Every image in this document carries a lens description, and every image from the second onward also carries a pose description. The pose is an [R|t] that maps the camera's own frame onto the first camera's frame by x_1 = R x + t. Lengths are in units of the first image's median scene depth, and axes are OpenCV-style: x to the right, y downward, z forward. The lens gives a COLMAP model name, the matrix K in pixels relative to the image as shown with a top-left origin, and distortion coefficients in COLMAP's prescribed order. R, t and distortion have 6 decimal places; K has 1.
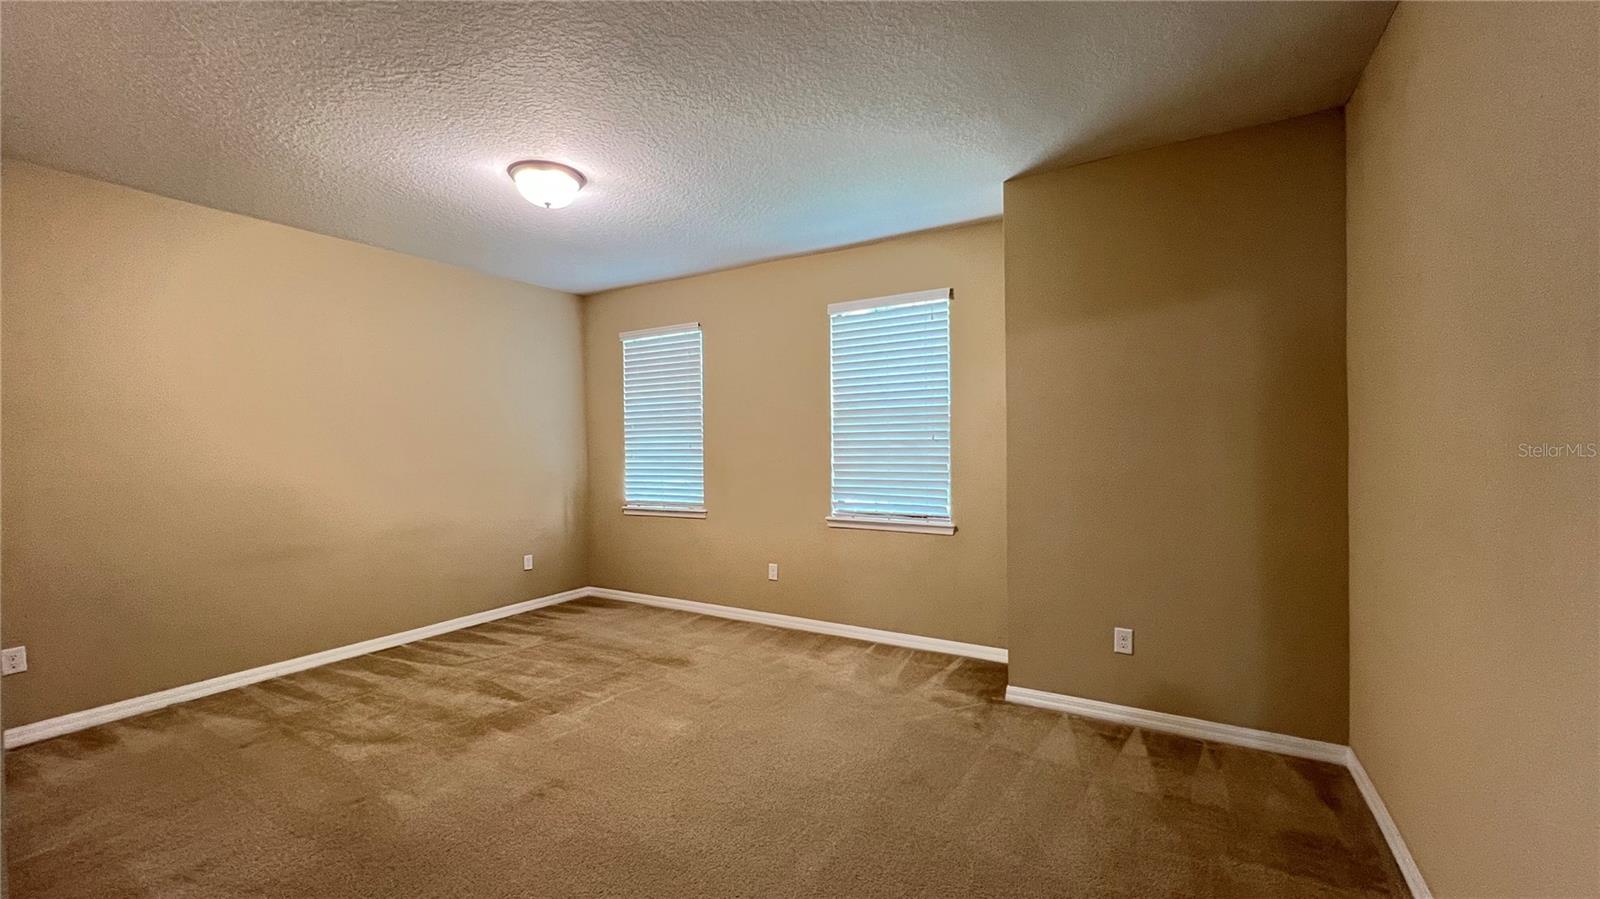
lens RADIAL K [[638.4, 0, 794.2], [0, 638.4, 448.3], [0, 0, 1]] dist [-0.000375, 0.000037]
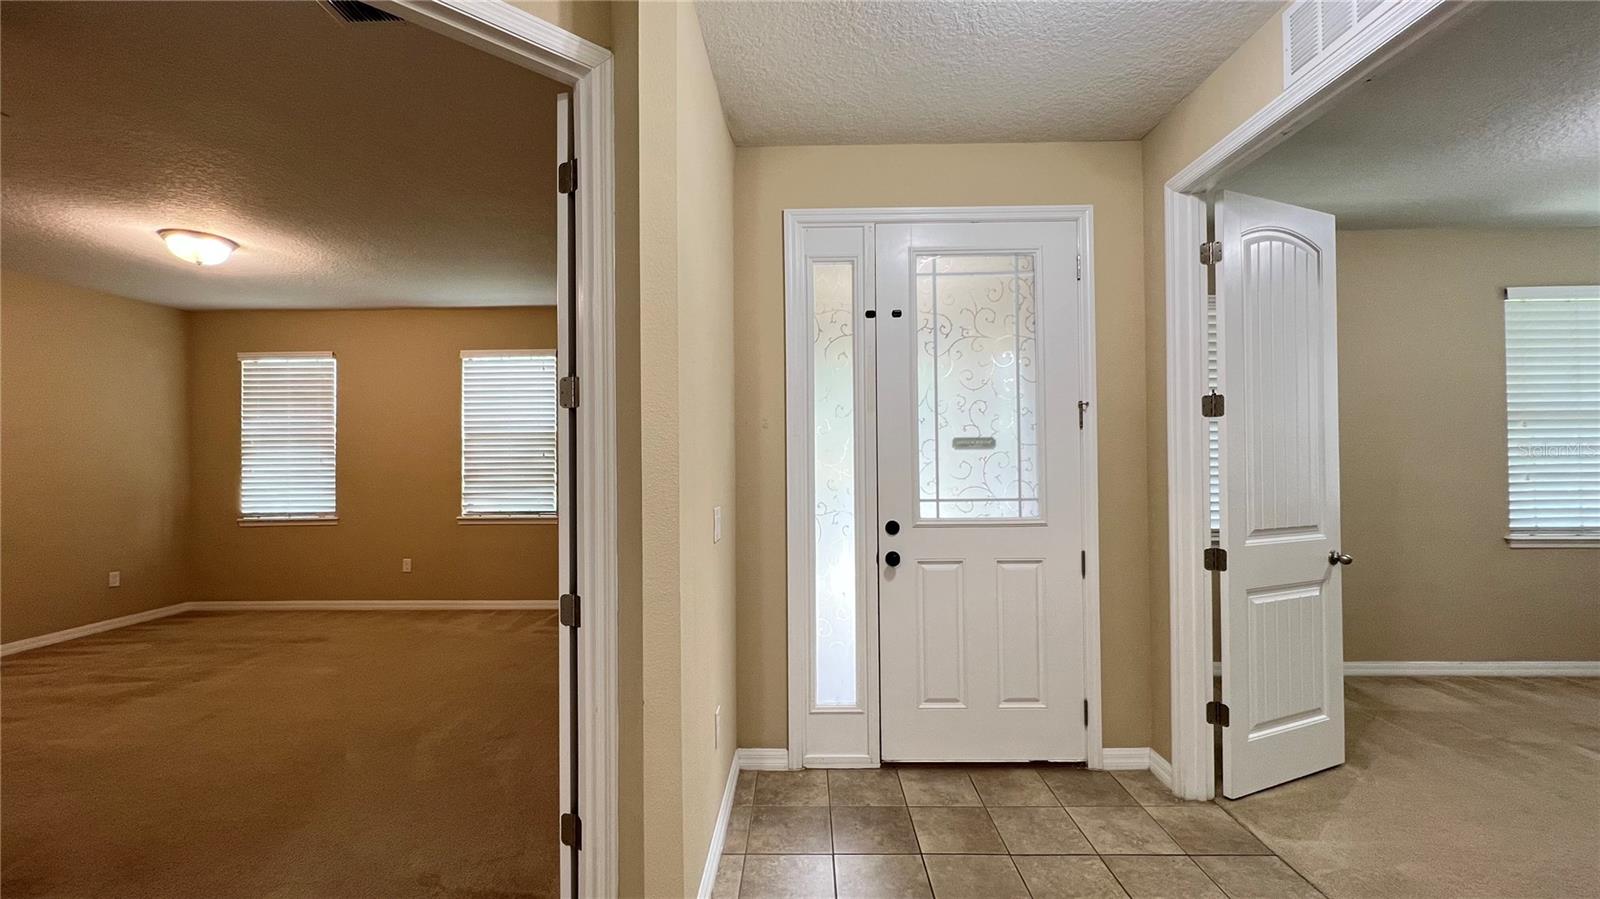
lens RADIAL K [[638.4, 0, 794.2], [0, 638.4, 448.3], [0, 0, 1]] dist [-0.000375, 0.000037]
pose [[0.867602, 0.011719, 0.497120, -0.000563], [0.001311, 0.999665, -0.025852, 0.005205], [-0.497257, 0.023081, 0.867296, -0.442981]]
